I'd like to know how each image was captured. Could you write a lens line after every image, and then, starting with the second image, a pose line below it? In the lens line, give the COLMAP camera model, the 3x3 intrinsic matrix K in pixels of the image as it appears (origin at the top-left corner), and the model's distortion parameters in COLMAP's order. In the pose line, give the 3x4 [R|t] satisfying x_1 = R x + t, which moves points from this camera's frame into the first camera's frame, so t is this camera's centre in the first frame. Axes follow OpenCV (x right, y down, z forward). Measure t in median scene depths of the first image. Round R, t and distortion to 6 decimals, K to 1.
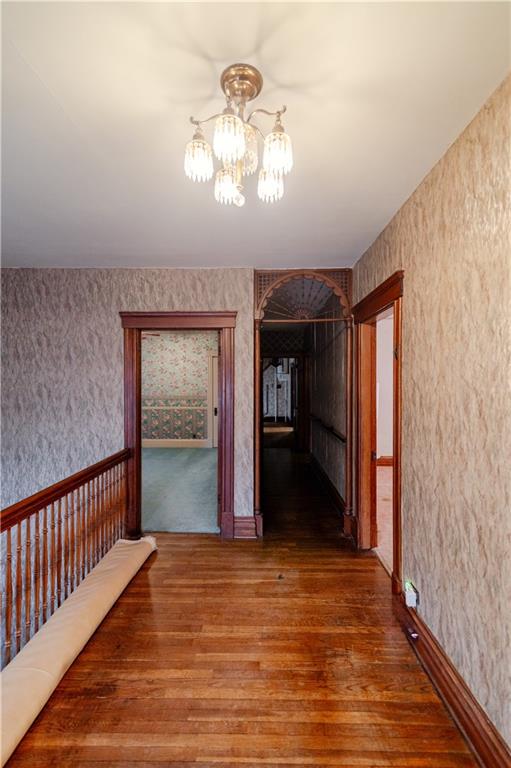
lens RADIAL K [[344.0, 0, 233.2], [0, 344.0, 382.5], [0, 0, 1]] dist [0.007685, -0.000504]
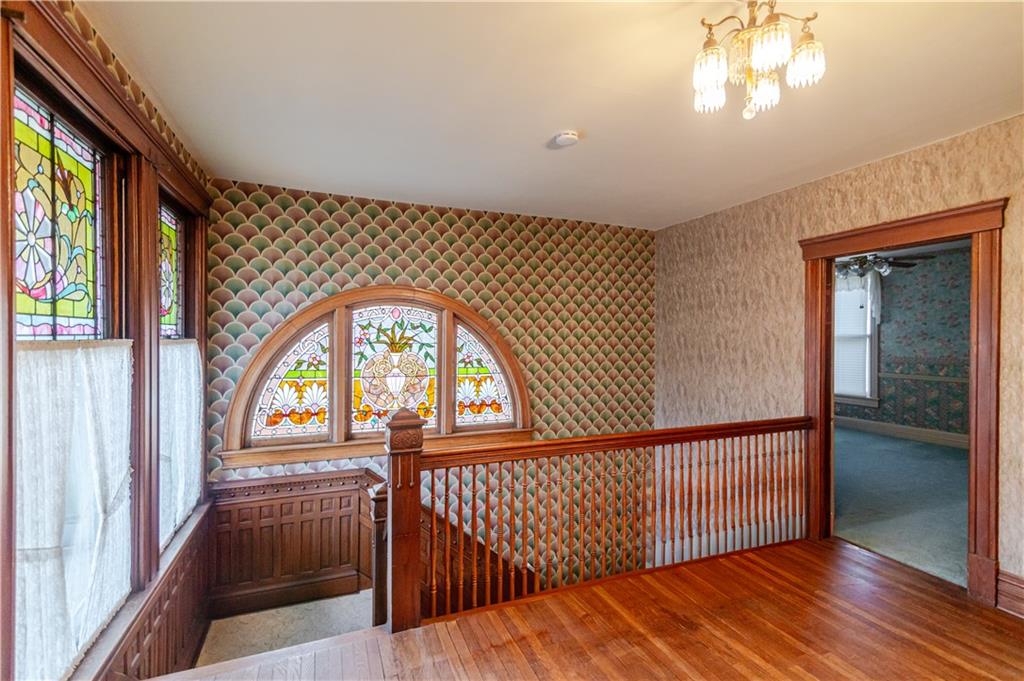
lens RADIAL K [[464.3, 0, 512.3], [0, 464.3, 341.8], [0, 0, 1]] dist [0.014930, -0.000782]
pose [[0.394366, 0.004464, -0.918943, 0.387757], [-0.011444, 0.999935, -0.000053, 0.032178], [0.918882, 0.010537, 0.394391, -0.018776]]
